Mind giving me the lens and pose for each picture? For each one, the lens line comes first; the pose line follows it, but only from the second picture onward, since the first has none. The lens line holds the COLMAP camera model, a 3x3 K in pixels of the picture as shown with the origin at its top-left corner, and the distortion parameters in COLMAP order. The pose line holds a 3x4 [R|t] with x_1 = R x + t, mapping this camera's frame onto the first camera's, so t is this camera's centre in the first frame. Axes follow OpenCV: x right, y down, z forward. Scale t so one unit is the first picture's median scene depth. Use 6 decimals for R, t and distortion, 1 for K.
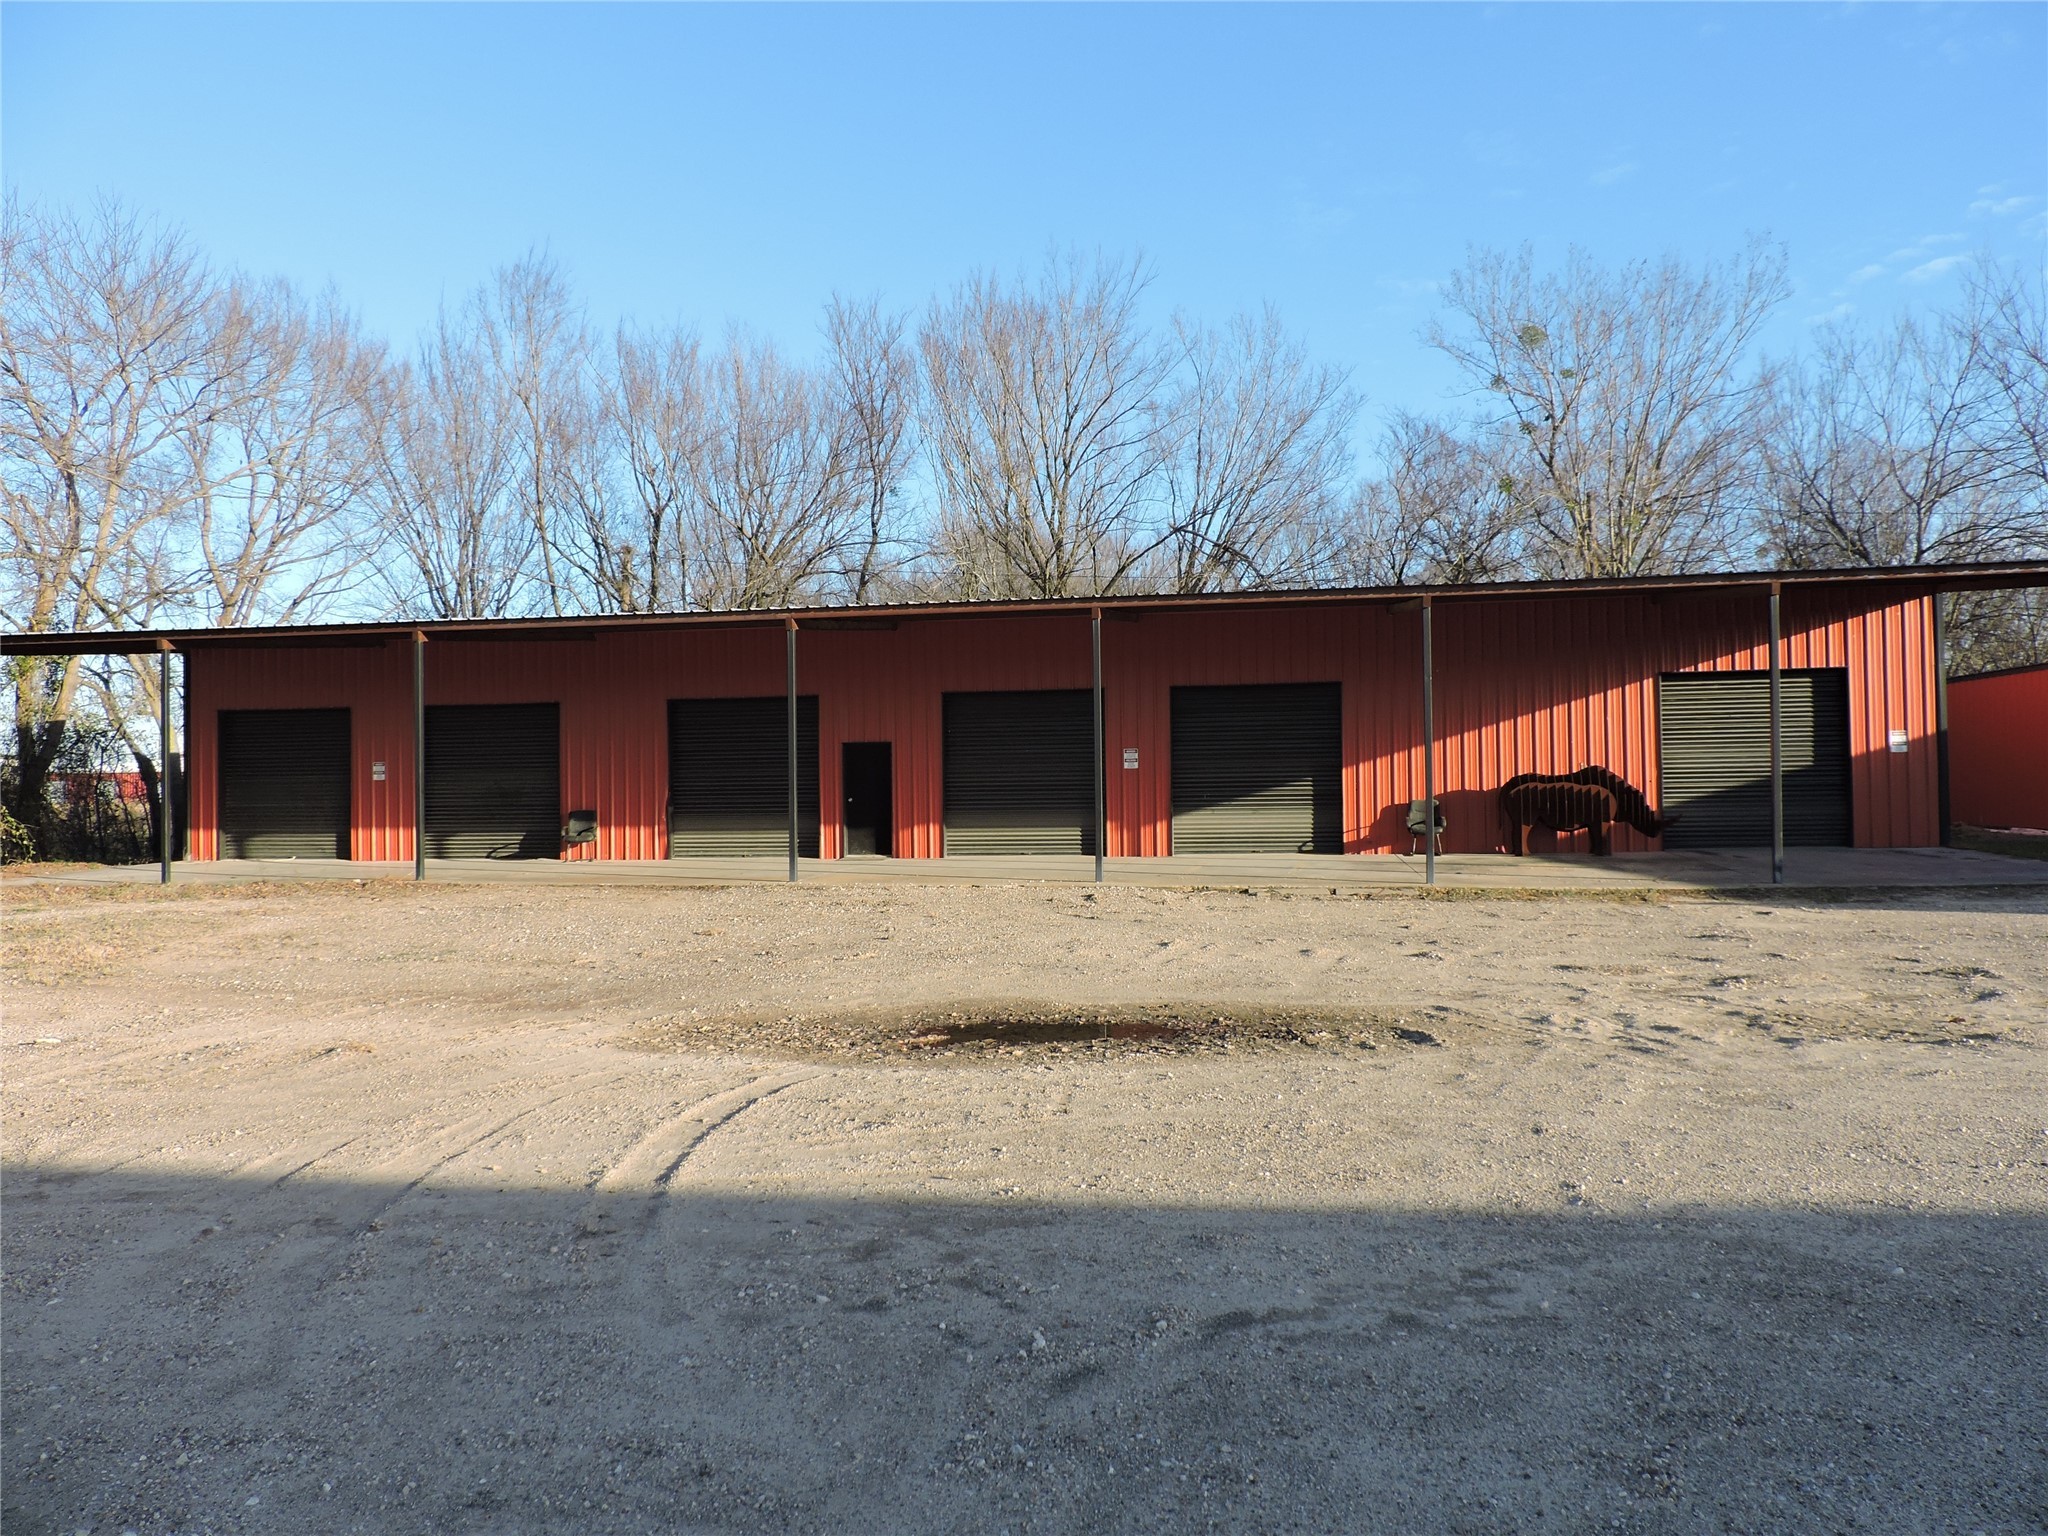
lens RADIAL K [[1510.5, 0, 1029.1], [0, 1510.5, 760.6], [0, 0, 1]] dist [-0.011920, -0.001187]
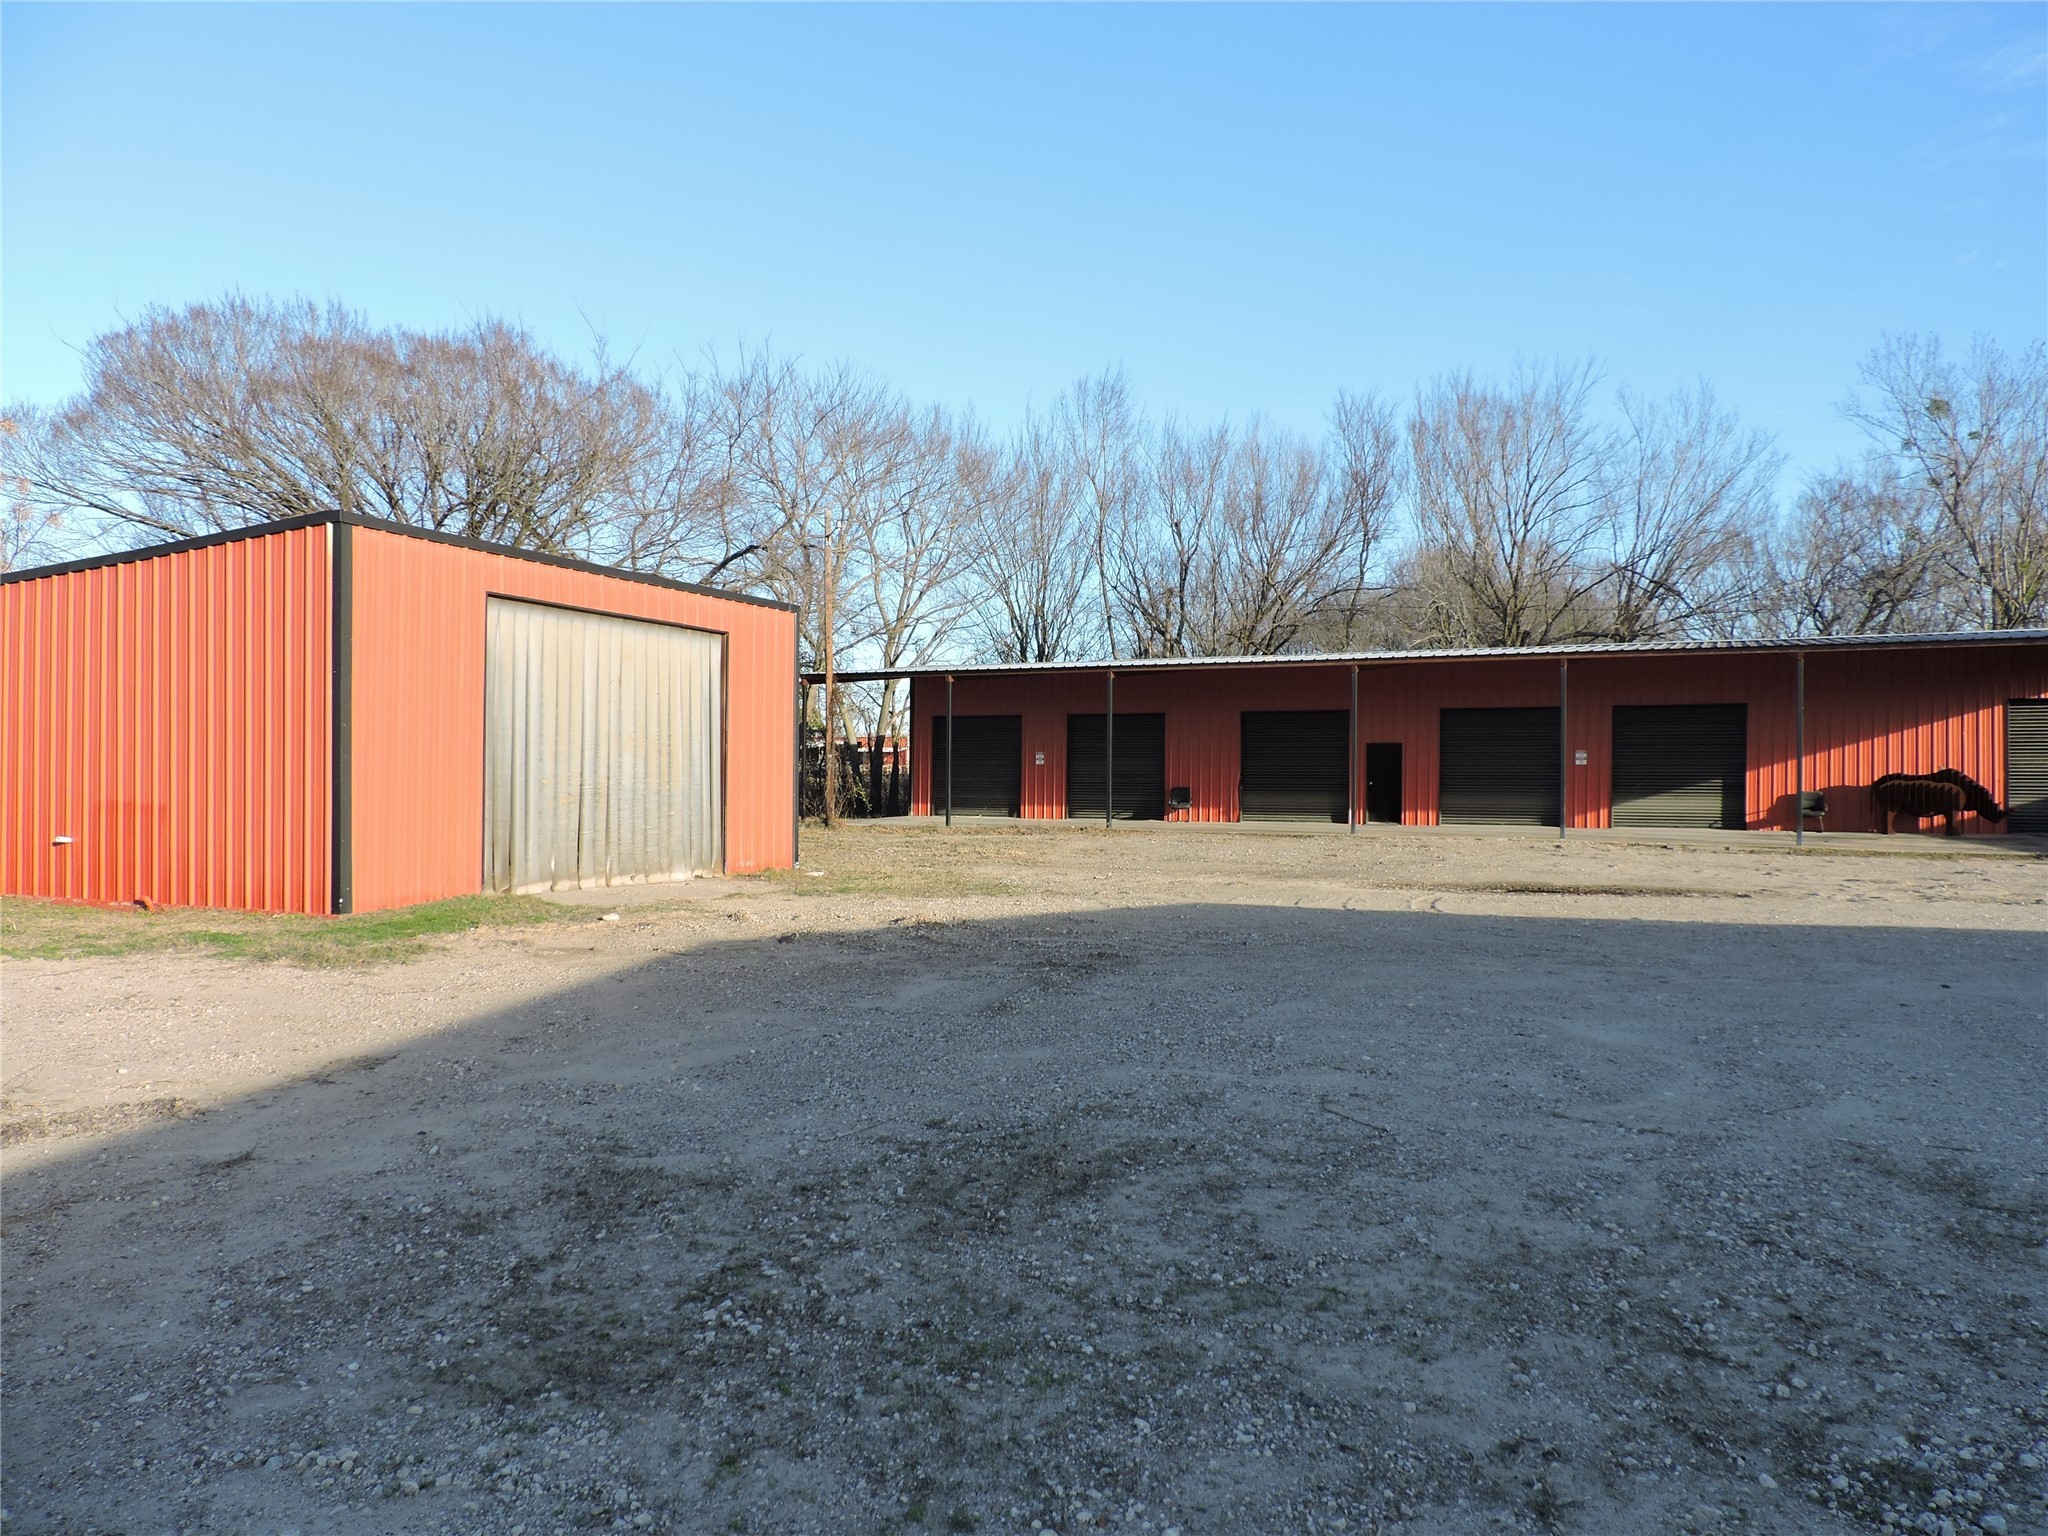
lens RADIAL K [[1500.9, 0, 1025.0], [0, 1500.9, 787.6], [0, 0, 1]] dist [-0.011341, 0.004995]
pose [[0.963151, 0.020192, -0.268202, -0.053234], [-0.013222, 0.999527, 0.027766, -0.005043], [0.268636, -0.023197, 0.962962, -0.450030]]
